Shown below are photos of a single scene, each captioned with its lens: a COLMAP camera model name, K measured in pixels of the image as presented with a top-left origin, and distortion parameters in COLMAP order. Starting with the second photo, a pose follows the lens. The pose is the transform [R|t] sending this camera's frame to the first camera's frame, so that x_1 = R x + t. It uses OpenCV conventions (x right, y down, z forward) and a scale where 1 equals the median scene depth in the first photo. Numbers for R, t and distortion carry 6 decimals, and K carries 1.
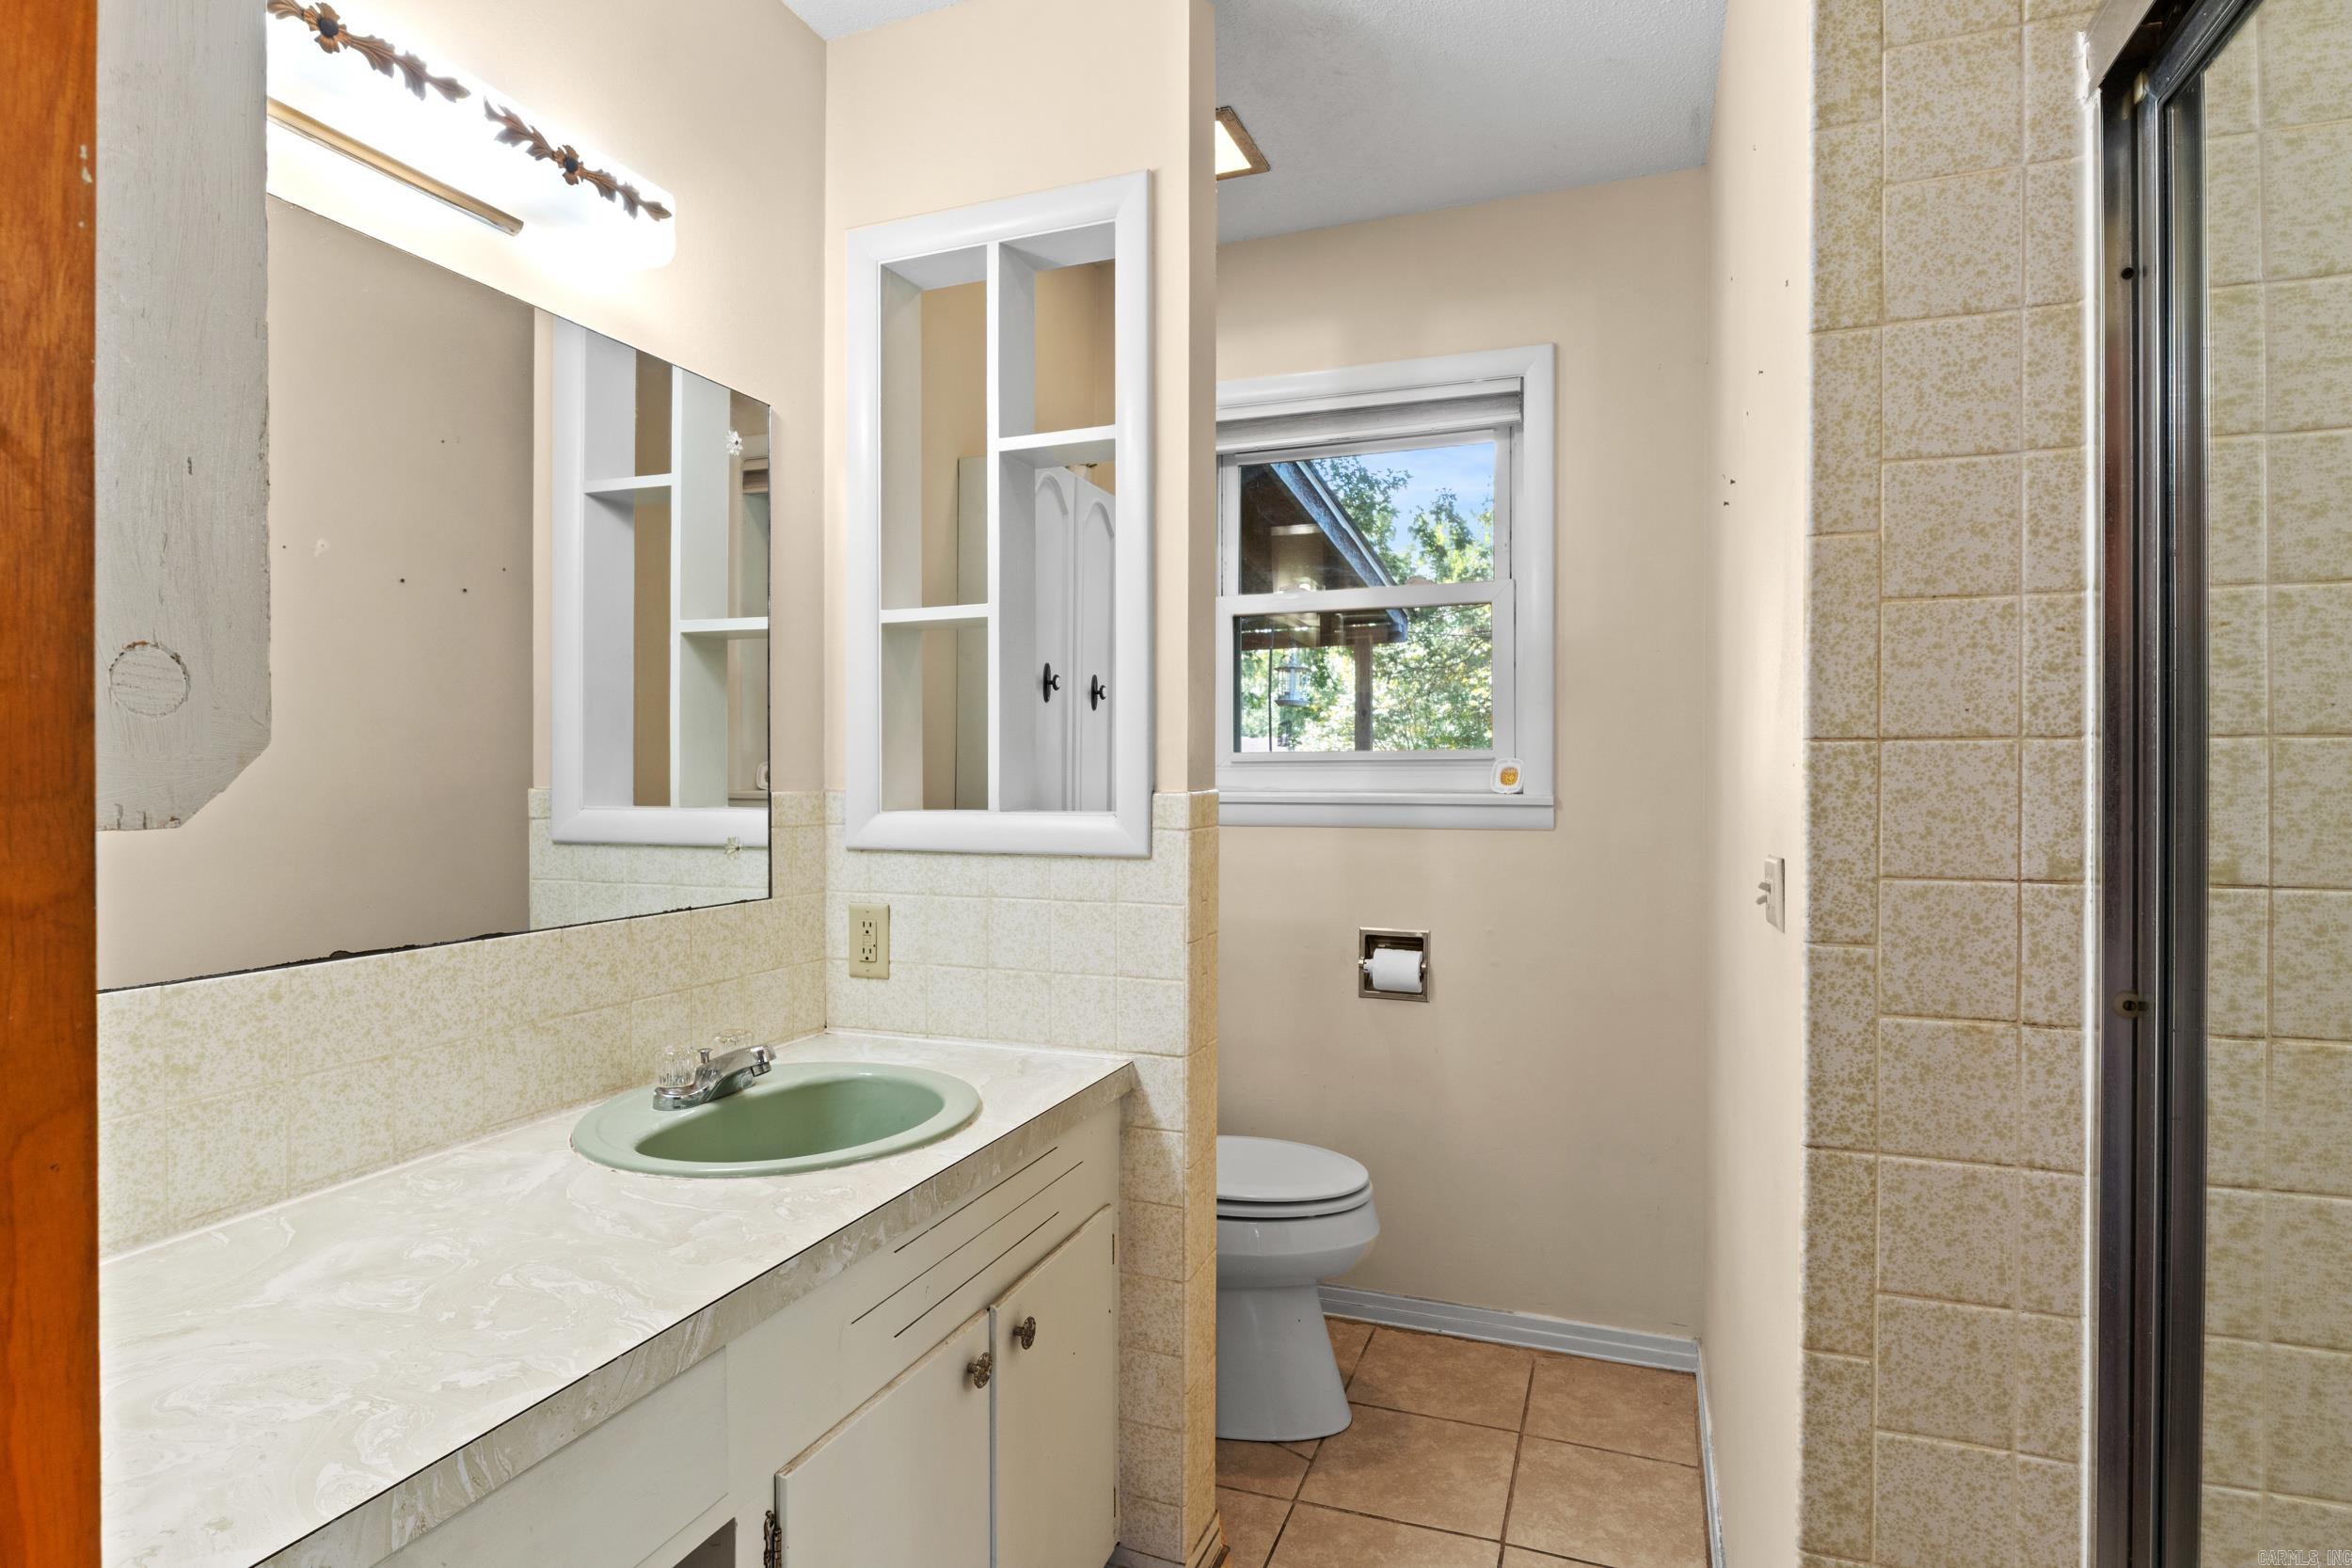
lens RADIAL K [[1265.3, 0, 1174.1], [0, 1265.3, 777.0], [0, 0, 1]] dist [-0.005522, -0.000545]
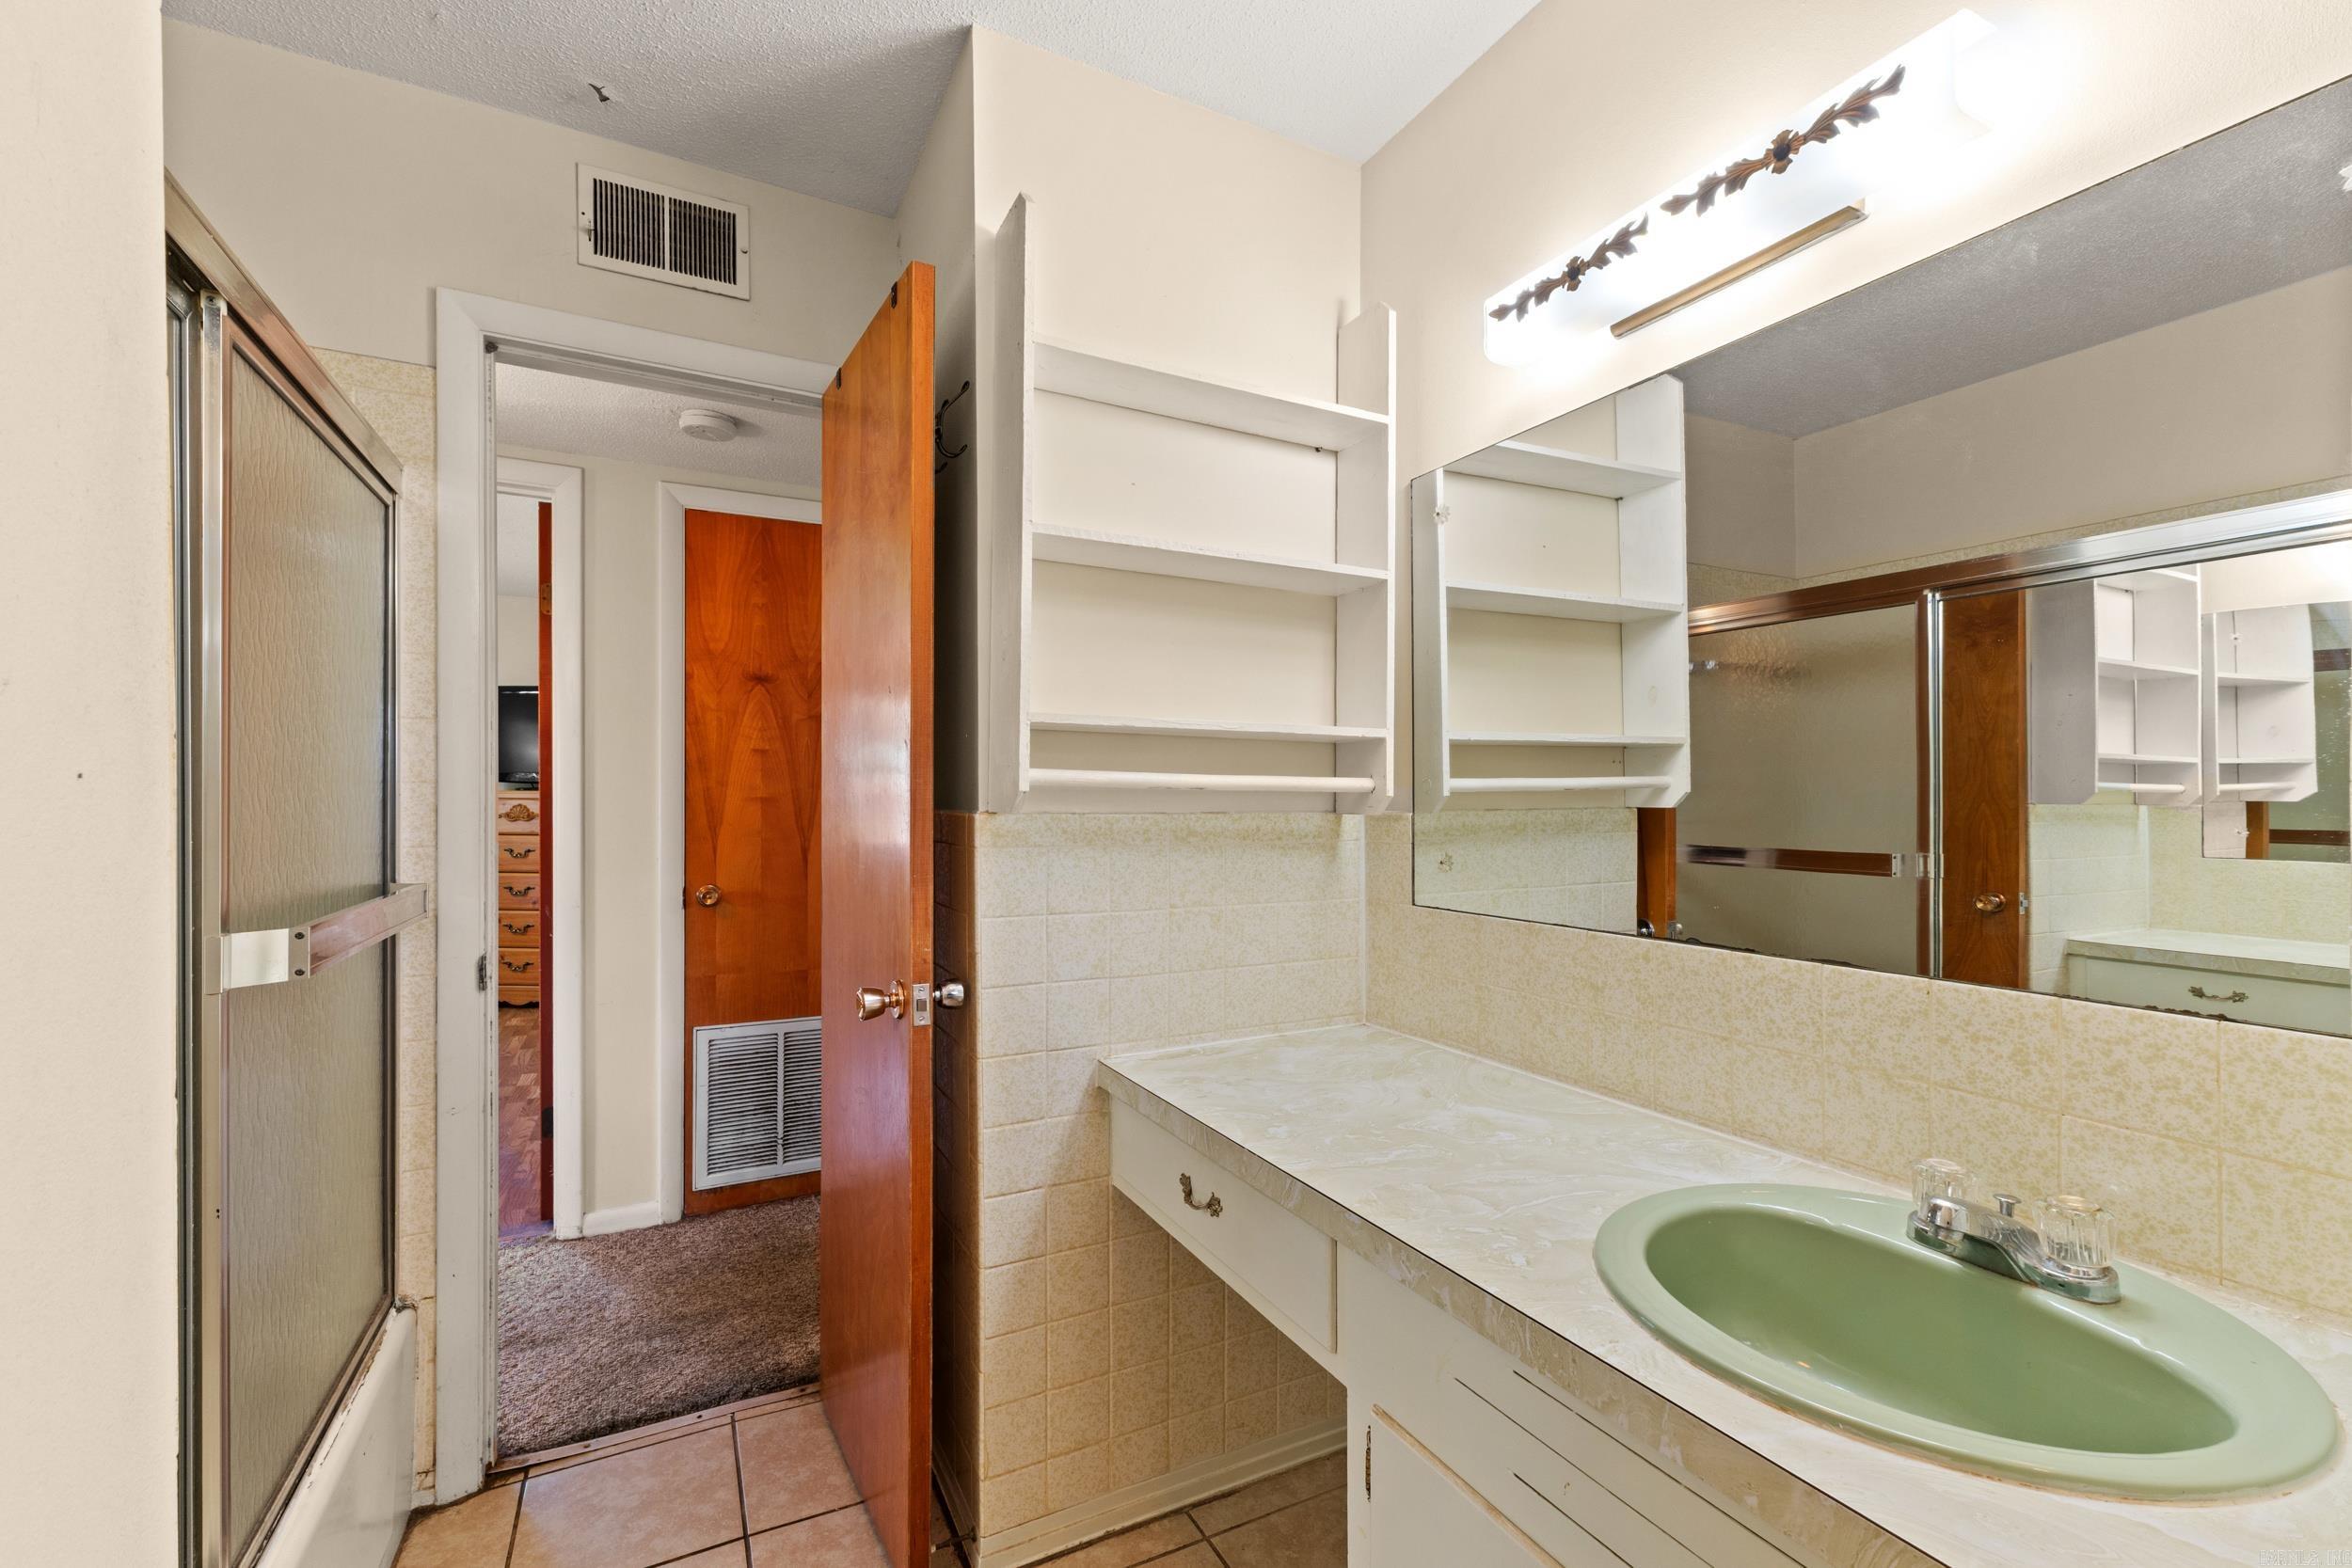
lens RADIAL K [[1008.2, 0, 1180.7], [0, 1008.2, 795.7], [0, 0, 1]] dist [0.004123, 0.000179]
pose [[-0.675919, -0.001058, -0.736975, 0.411372], [-0.000297, 0.999999, -0.001162, -0.002380], [0.736976, -0.000567, -0.675919, 1.267188]]
